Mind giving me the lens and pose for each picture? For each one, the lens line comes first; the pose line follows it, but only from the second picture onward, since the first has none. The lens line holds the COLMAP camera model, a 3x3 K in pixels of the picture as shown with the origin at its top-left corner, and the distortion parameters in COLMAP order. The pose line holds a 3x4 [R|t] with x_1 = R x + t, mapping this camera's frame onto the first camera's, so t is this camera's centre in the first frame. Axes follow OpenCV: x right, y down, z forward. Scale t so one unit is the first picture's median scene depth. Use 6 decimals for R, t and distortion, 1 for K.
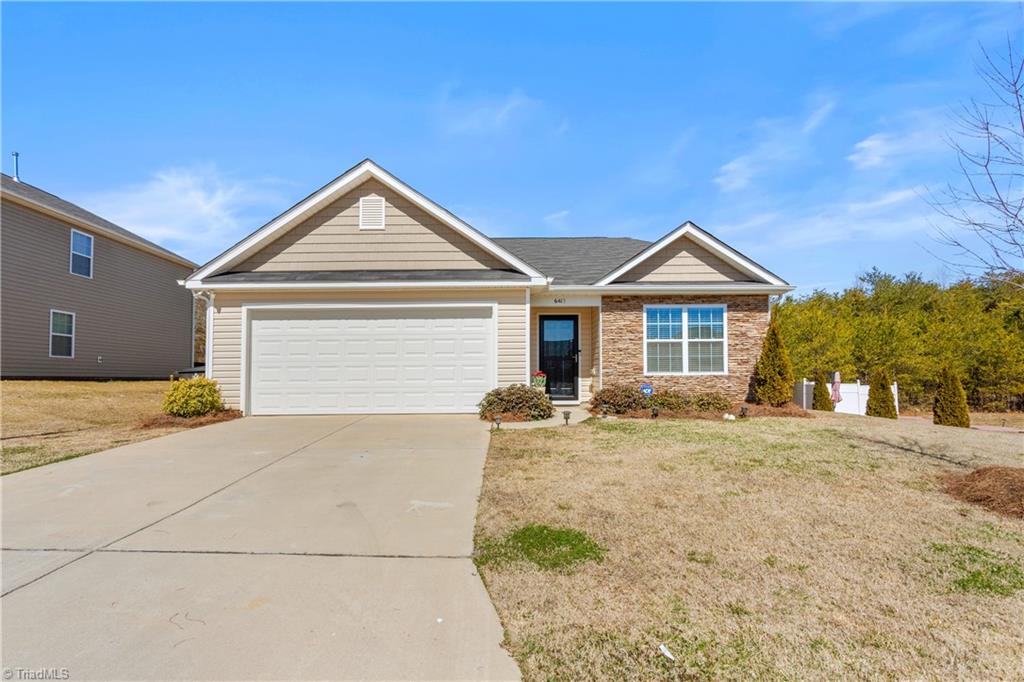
lens RADIAL K [[530.5, 0, 513.1], [0, 530.5, 380.6], [0, 0, 1]] dist [-0.000563, 0.000109]
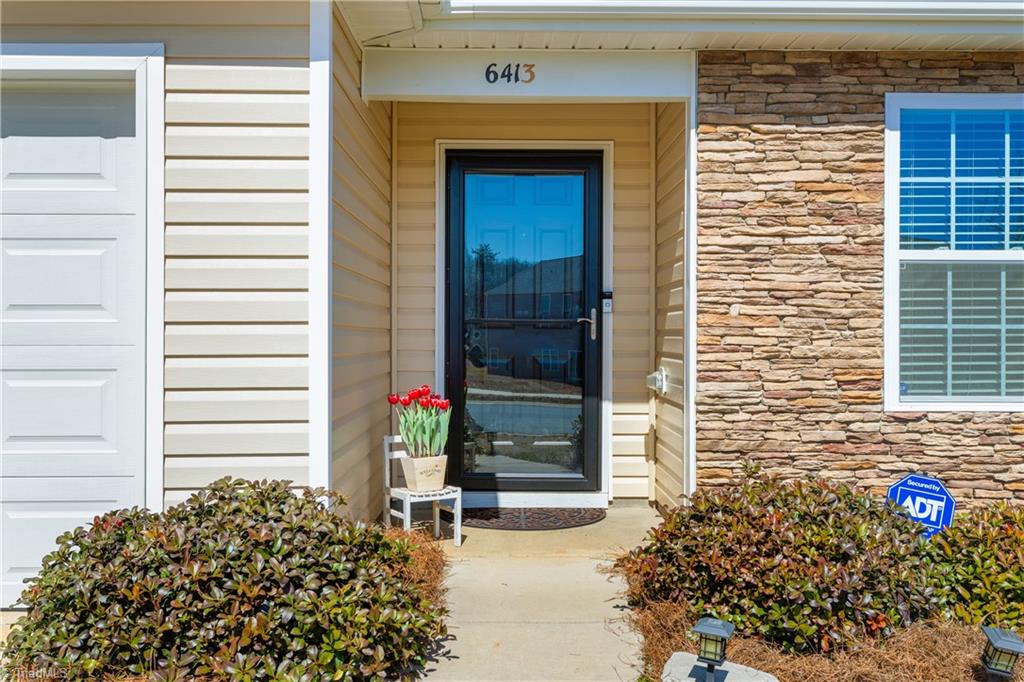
lens RADIAL K [[991.3, 0, 512.0], [0, 991.3, 341.0], [0, 0, 1]] dist [0.008695, 0.002672]
pose [[0.999777, 0.009210, -0.018984, 0.097456], [-0.009072, 0.999932, 0.007367, -0.041113], [0.019051, -0.007193, 0.999793, 0.579402]]
